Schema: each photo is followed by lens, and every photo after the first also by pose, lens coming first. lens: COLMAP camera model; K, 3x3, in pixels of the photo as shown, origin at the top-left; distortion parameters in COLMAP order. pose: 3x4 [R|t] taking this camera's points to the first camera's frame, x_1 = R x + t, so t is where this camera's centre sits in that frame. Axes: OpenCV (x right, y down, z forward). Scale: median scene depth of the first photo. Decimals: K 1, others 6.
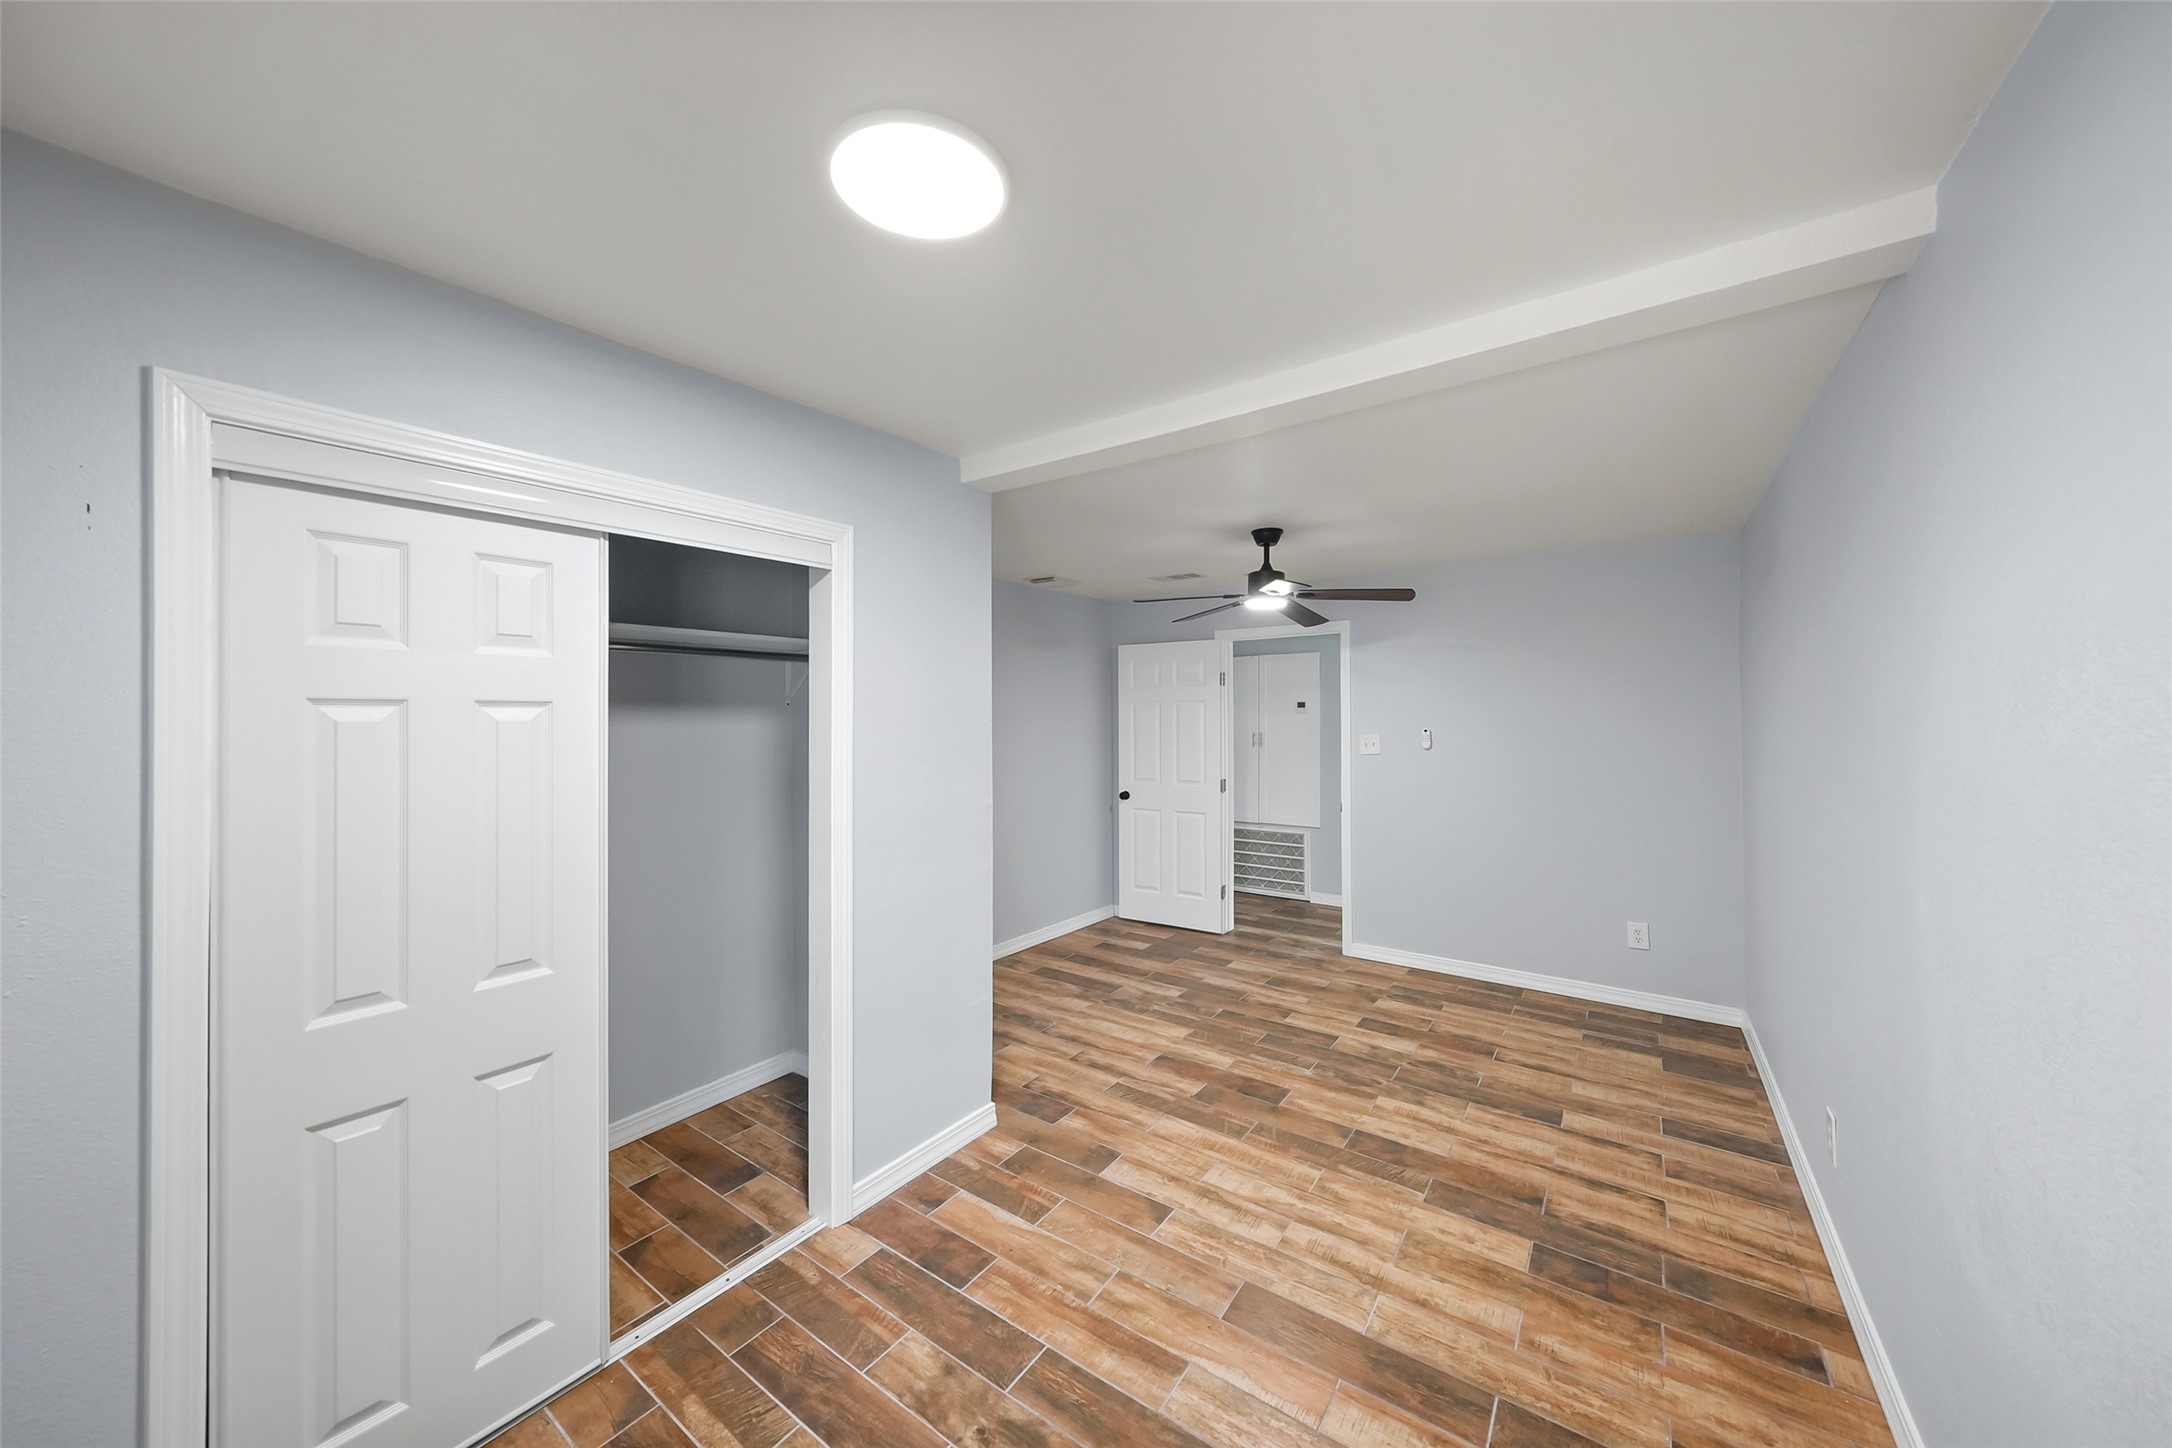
lens RADIAL K [[750.5, 0, 1088.2], [0, 750.5, 721.4], [0, 0, 1]] dist [-0.005272, 0.000648]
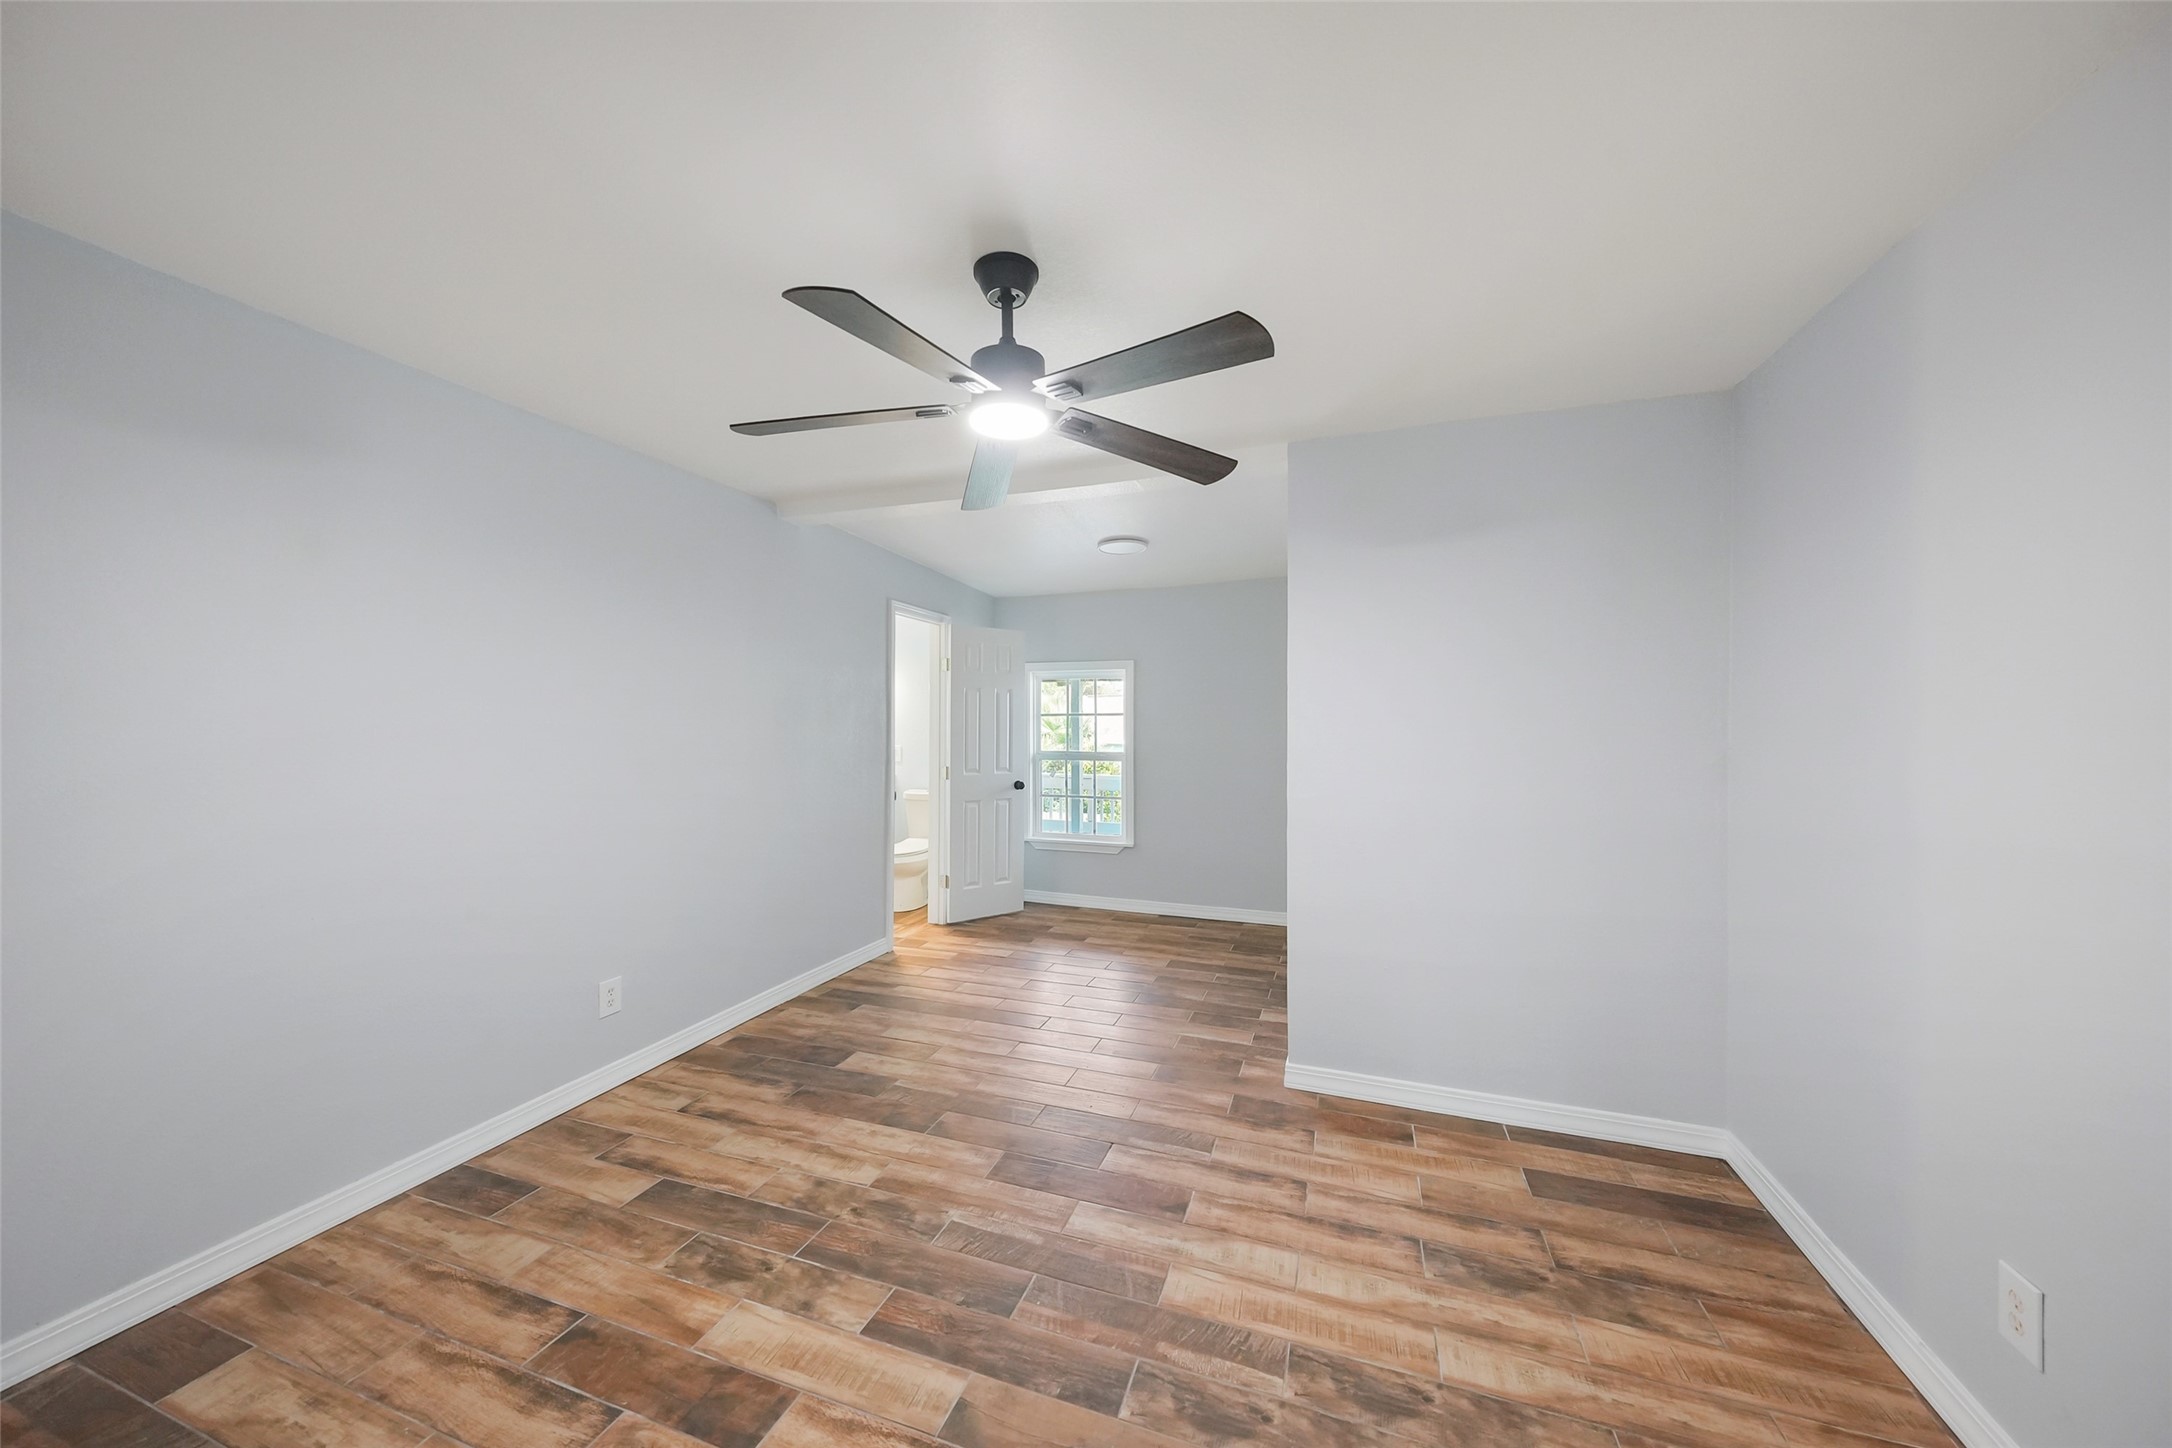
lens RADIAL K [[750.5, 0, 1085.1], [0, 750.5, 719.1], [0, 0, 1]] dist [-0.005272, 0.000648]
pose [[-0.957962, 0.002836, -0.286881, 0.395362], [0.002547, 0.999996, 0.001383, 0.041179], [0.286884, 0.000594, -0.957965, 1.769942]]
